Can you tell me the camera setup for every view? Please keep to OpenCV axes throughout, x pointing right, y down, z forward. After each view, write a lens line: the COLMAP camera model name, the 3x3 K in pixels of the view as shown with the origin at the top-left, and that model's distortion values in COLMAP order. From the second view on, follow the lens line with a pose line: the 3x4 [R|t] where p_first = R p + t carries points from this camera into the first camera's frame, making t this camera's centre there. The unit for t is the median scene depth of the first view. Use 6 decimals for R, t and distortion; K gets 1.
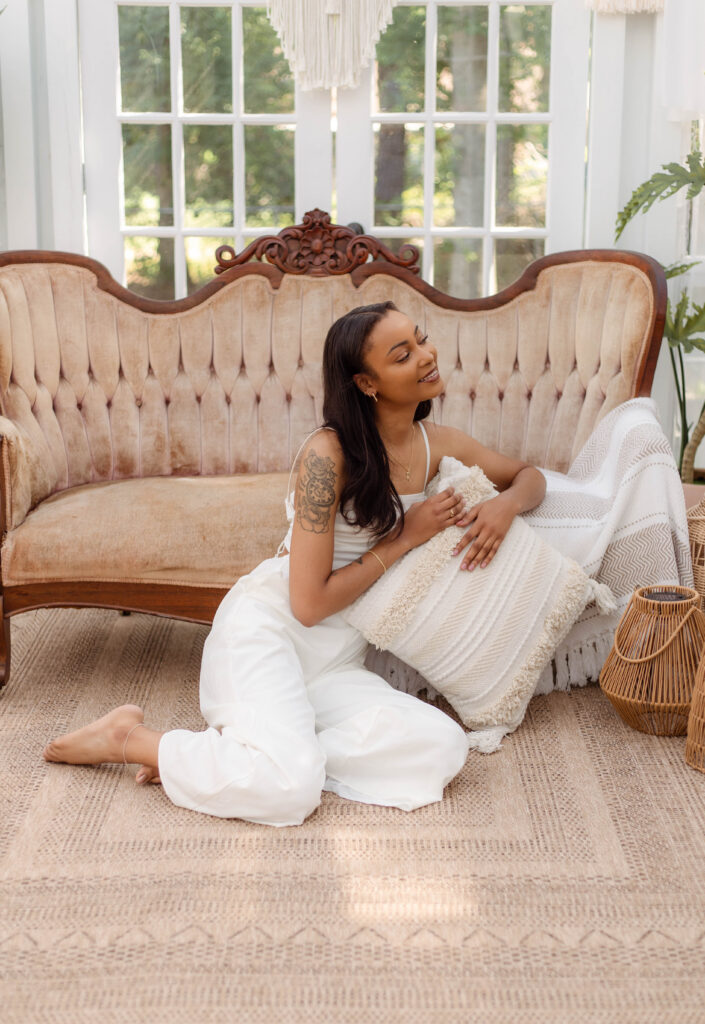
lens RADIAL K [[1590.2, 0, 351.7], [0, 1590.2, 539.9], [0, 0, 1]] dist [-0.002003, 0.000000]
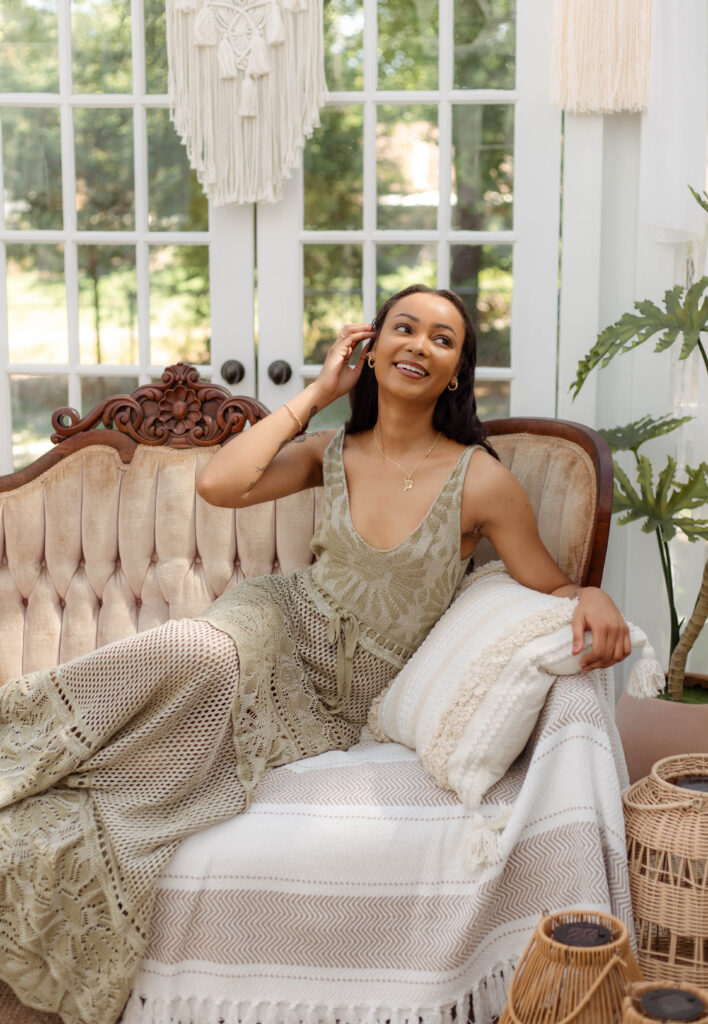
lens RADIAL K [[1558.8, 0, 342.6], [0, 1558.8, 484.2], [0, 0, 1]] dist [0.005538, 0.000000]
pose [[0.997038, 0.011971, -0.075971, 0.120435], [-0.017399, 0.997311, -0.071192, -0.095904], [0.074915, 0.072303, 0.994565, 0.242434]]
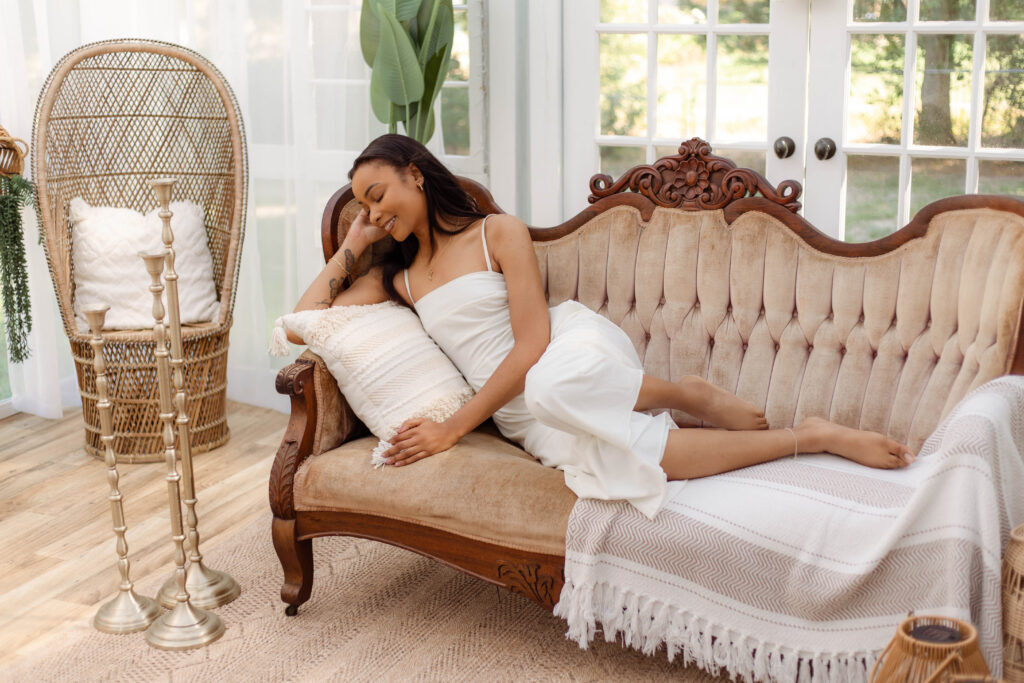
lens RADIAL K [[1457.1, 0, 524.6], [0, 1457.1, 357.2], [0, 0, 1]] dist [0.005116, 0.000000]
pose [[0.907025, 0.089301, -0.411498, 0.257493], [-0.089828, 0.995793, 0.018102, -0.087658], [0.411383, 0.020545, 0.911231, 0.179143]]
